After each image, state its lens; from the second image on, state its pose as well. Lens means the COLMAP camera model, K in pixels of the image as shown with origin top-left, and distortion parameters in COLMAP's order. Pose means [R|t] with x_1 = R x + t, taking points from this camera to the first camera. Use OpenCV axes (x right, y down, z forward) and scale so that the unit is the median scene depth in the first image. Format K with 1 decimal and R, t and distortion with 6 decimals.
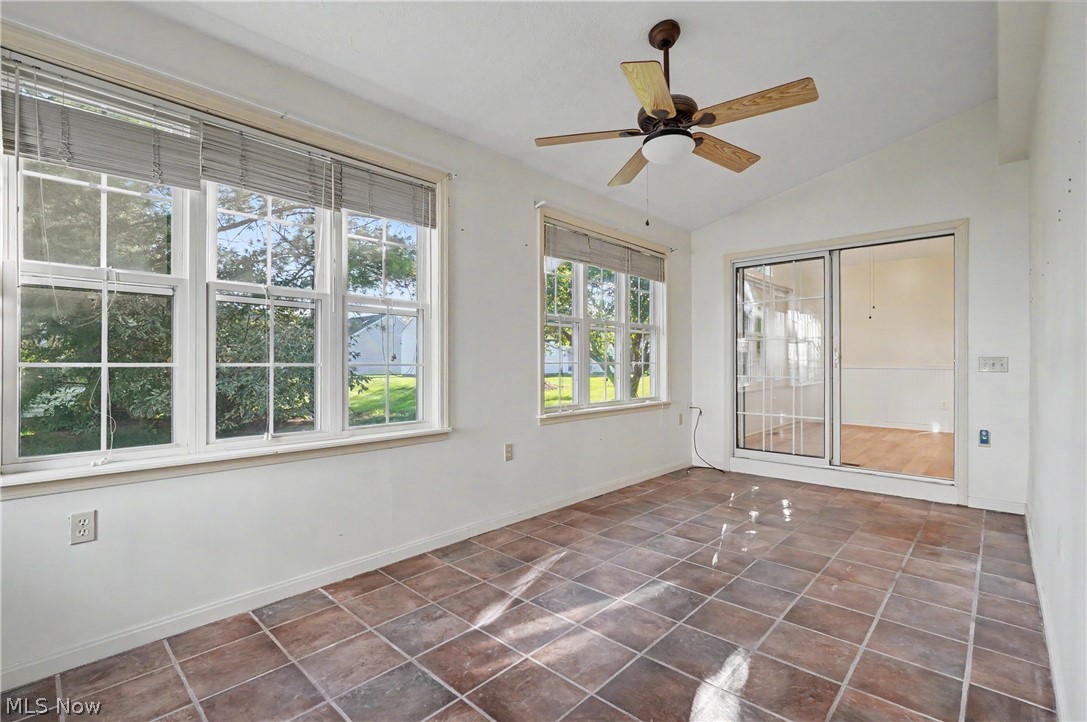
lens RADIAL K [[495.9, 0, 543.5], [0, 495.9, 361.0], [0, 0, 1]] dist [-0.001582, -0.000096]
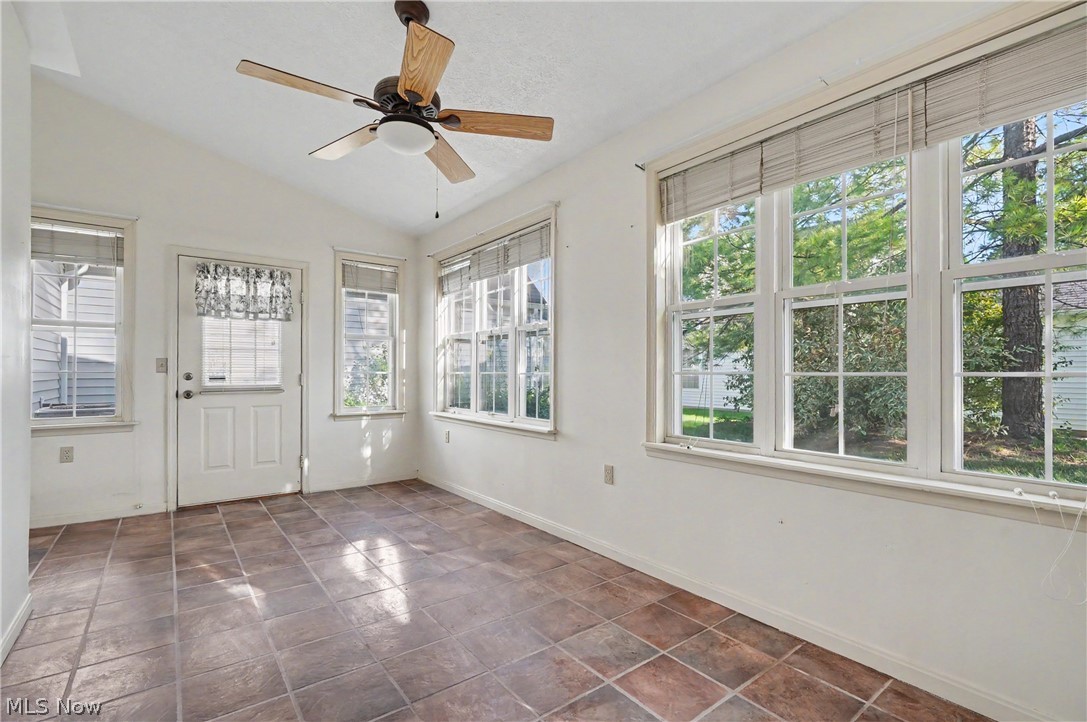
lens RADIAL K [[495.9, 0, 543.5], [0, 495.9, 361.0], [0, 0, 1]] dist [-0.001582, -0.000096]
pose [[-0.168092, -0.021514, -0.985537, 0.879217], [0.002502, 0.999749, -0.022251, 0.004498], [0.985768, -0.006206, -0.167996, 1.113328]]
